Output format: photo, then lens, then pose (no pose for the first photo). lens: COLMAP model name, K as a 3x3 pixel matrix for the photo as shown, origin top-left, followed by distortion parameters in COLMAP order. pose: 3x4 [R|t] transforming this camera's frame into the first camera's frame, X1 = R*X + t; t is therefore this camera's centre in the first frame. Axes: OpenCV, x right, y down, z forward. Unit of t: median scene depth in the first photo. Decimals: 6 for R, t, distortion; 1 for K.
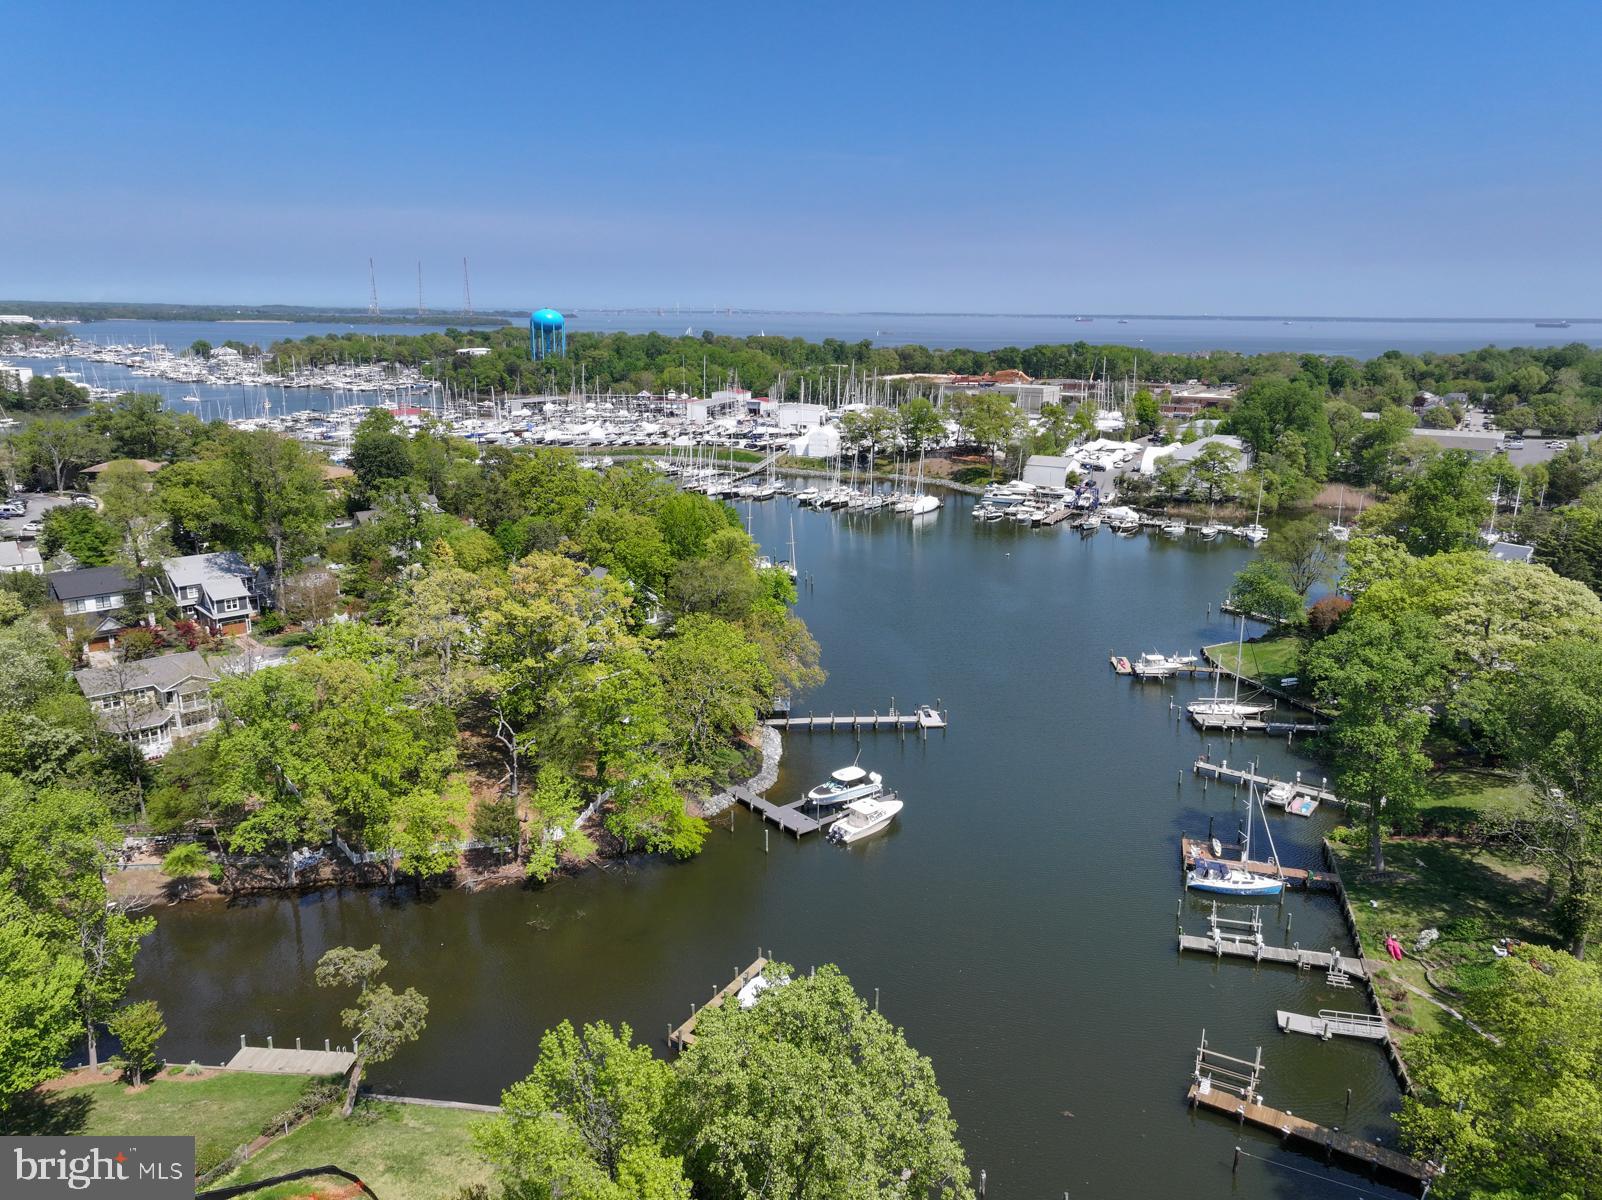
lens RADIAL K [[1115.9, 0, 801.0], [0, 1115.9, 600.0], [0, 0, 1]] dist [-0.003292, 0.003303]
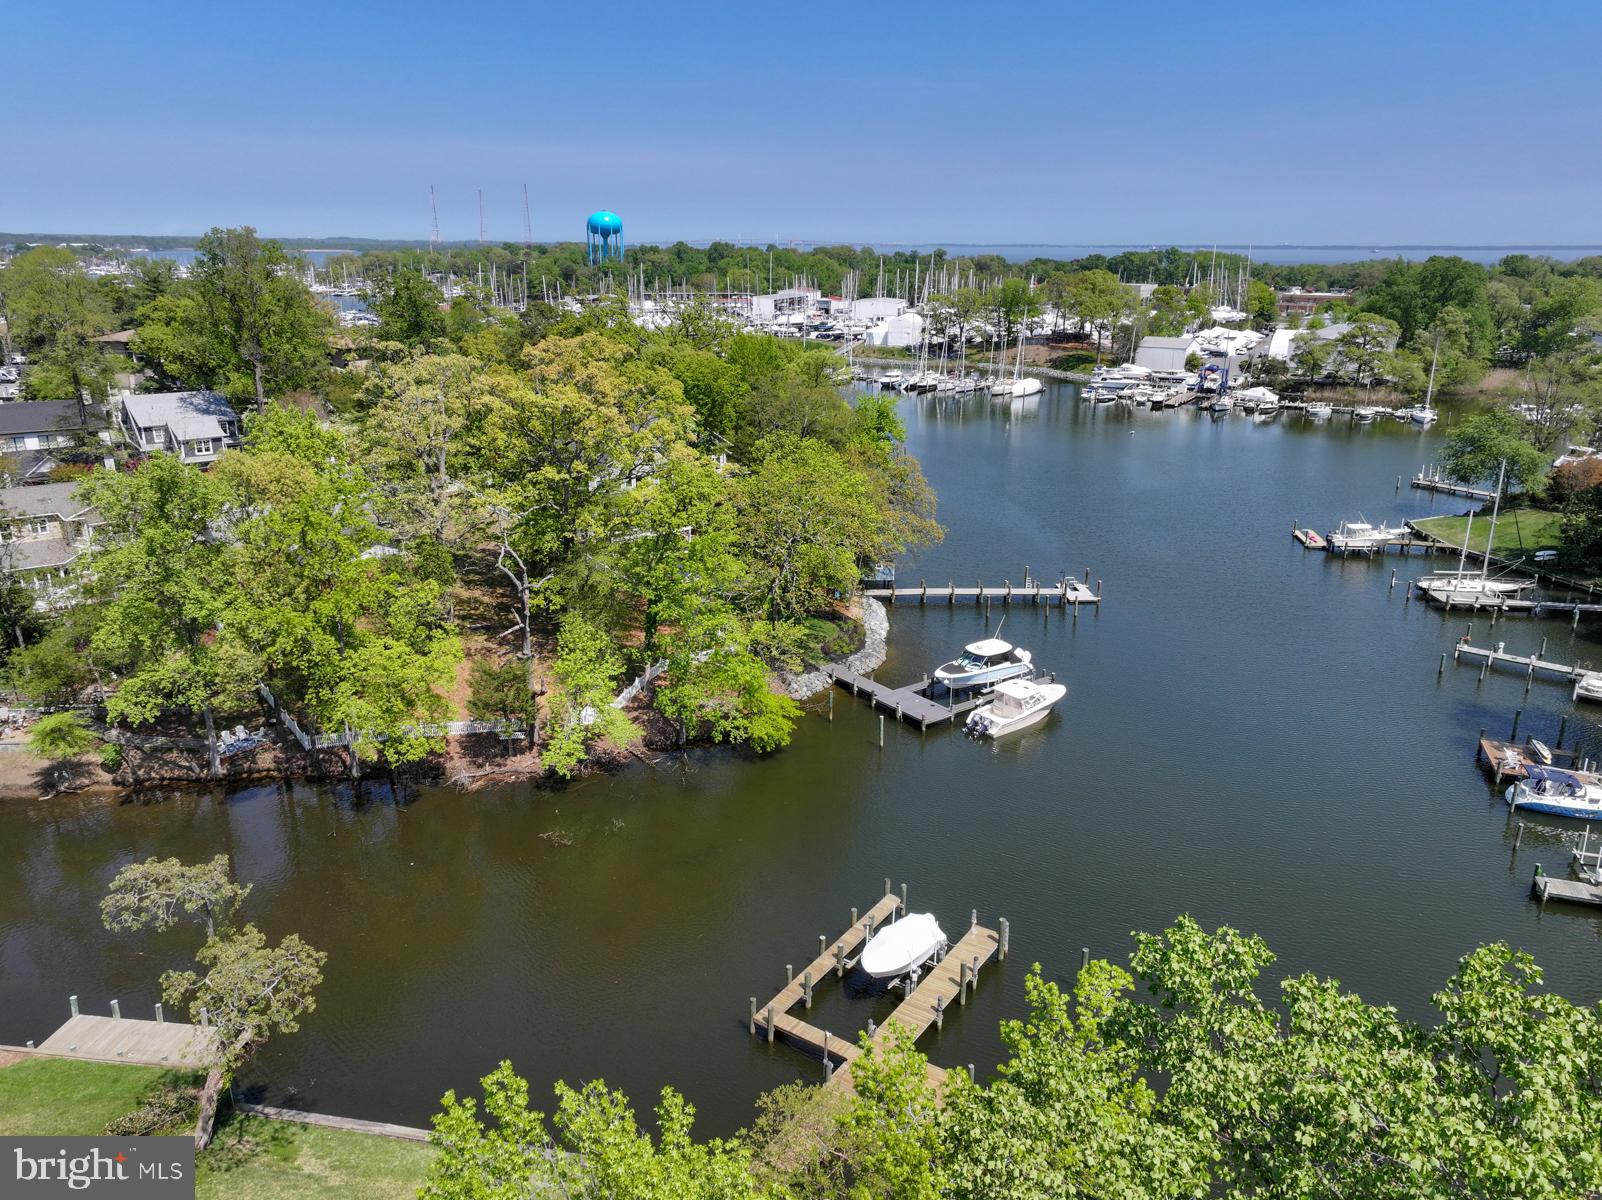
lens RADIAL K [[1115.9, 0, 801.0], [0, 1115.9, 600.0], [0, 0, 1]] dist [-0.003292, 0.003303]
pose [[0.998527, 0.011895, -0.052941, -0.039214], [-0.008937, 0.998404, 0.055766, 0.080873], [0.053520, -0.055211, 0.997039, 0.255353]]
